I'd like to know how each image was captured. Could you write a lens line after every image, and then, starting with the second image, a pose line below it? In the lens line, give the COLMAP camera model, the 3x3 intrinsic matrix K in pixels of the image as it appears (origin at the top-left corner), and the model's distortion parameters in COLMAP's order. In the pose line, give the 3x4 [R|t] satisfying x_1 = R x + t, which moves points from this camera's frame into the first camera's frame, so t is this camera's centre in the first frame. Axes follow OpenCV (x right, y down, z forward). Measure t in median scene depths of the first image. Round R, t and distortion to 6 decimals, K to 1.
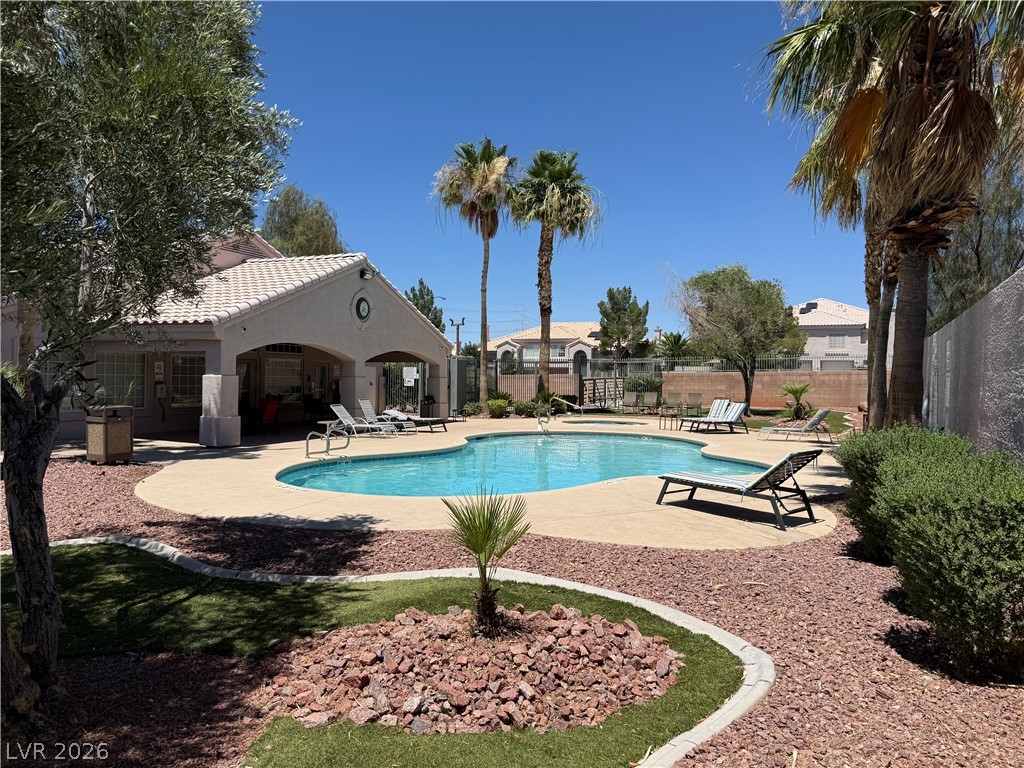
lens RADIAL K [[706.4, 0, 512.0], [0, 706.4, 384.0], [0, 0, 1]] dist [0.033664, -0.046107]
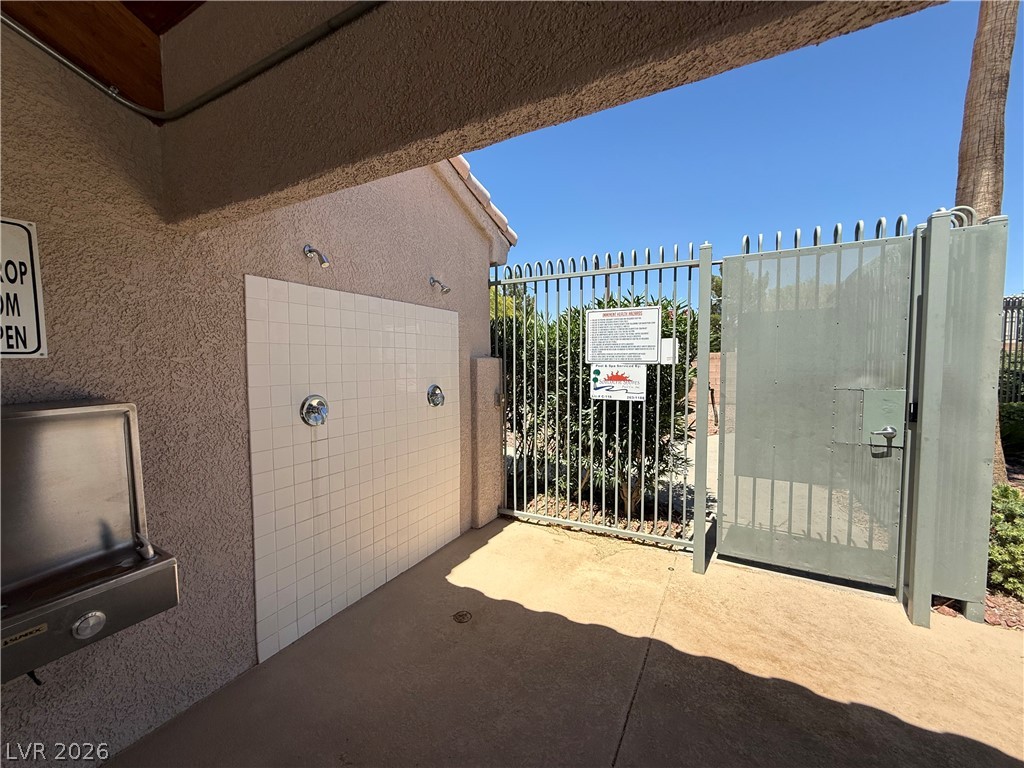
lens RADIAL K [[412.4, 0, 512.0], [0, 412.4, 384.0], [0, 0, 1]] dist [0.000021, -0.000002]
pose [[0.992776, -0.012523, -0.119331, -0.164617], [0.018402, 0.998664, 0.048289, -0.008532], [0.118566, -0.050136, 0.991680, 0.893012]]
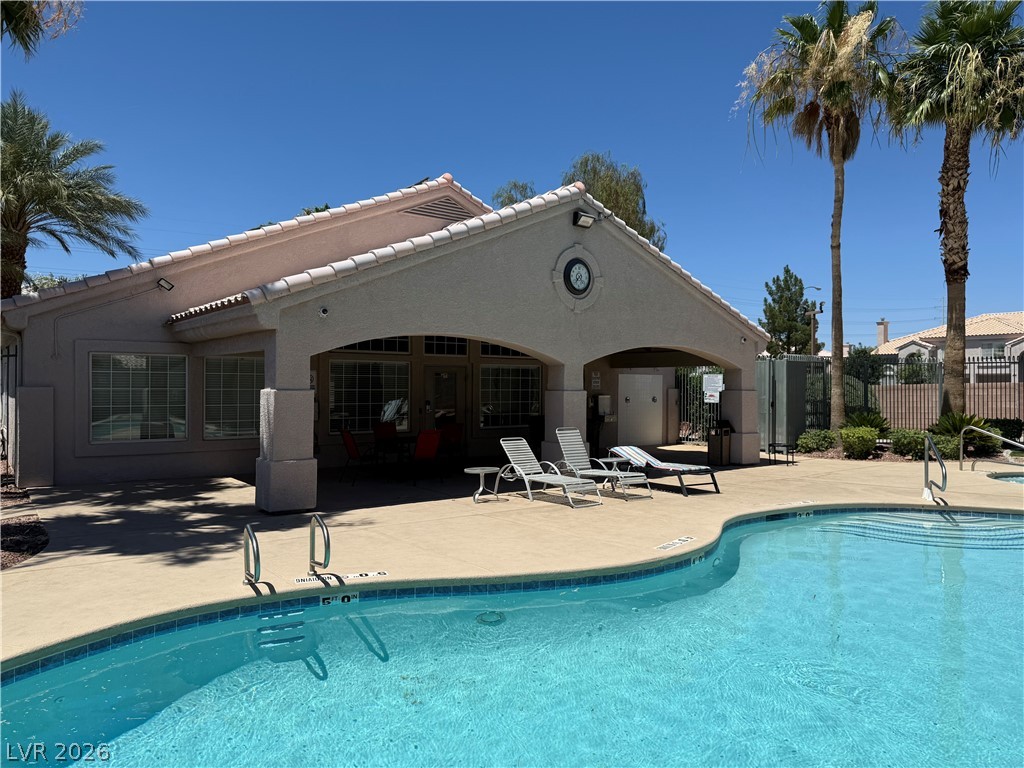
lens RADIAL K [[706.4, 0, 512.0], [0, 706.4, 384.0], [0, 0, 1]] dist [0.033664, -0.046107]
pose [[0.859755, -0.008238, -0.510641, 0.033553], [0.000177, 0.999875, -0.015832, -0.004405], [0.510707, 0.013521, 0.859649, 0.339368]]
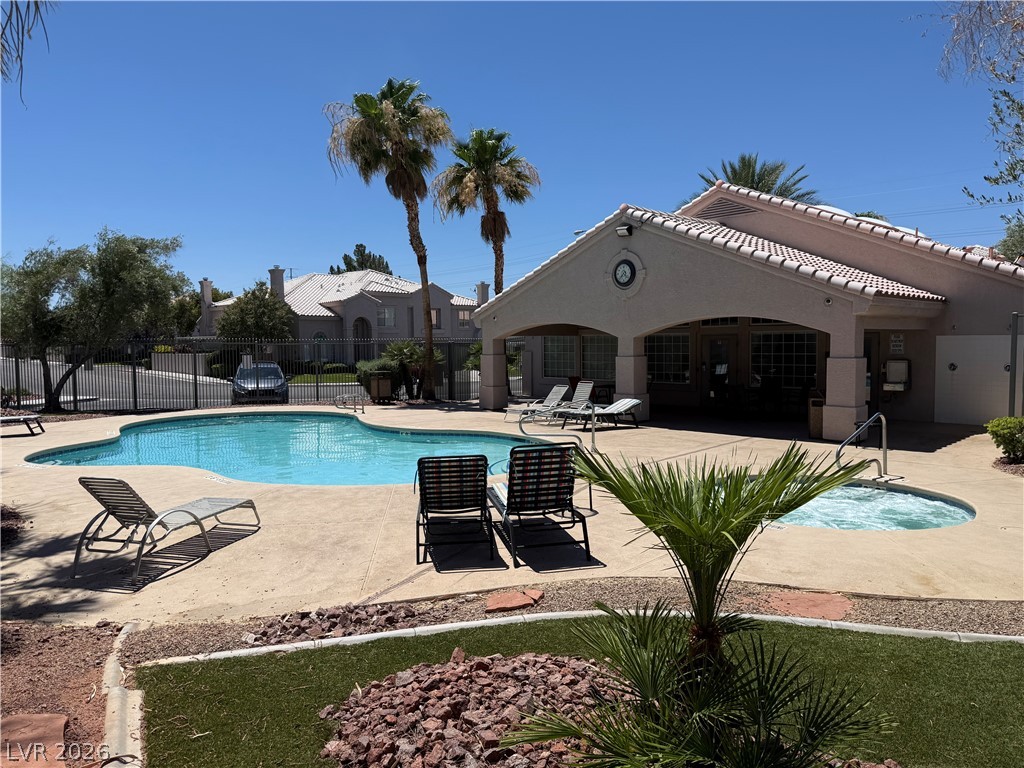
lens RADIAL K [[706.4, 0, 512.0], [0, 706.4, 384.0], [0, 0, 1]] dist [0.033664, -0.046107]
pose [[-0.355031, 0.041460, -0.933935, 0.453928], [0.000676, 0.999027, 0.044093, -0.009811], [0.934854, 0.015023, -0.354714, 0.866199]]
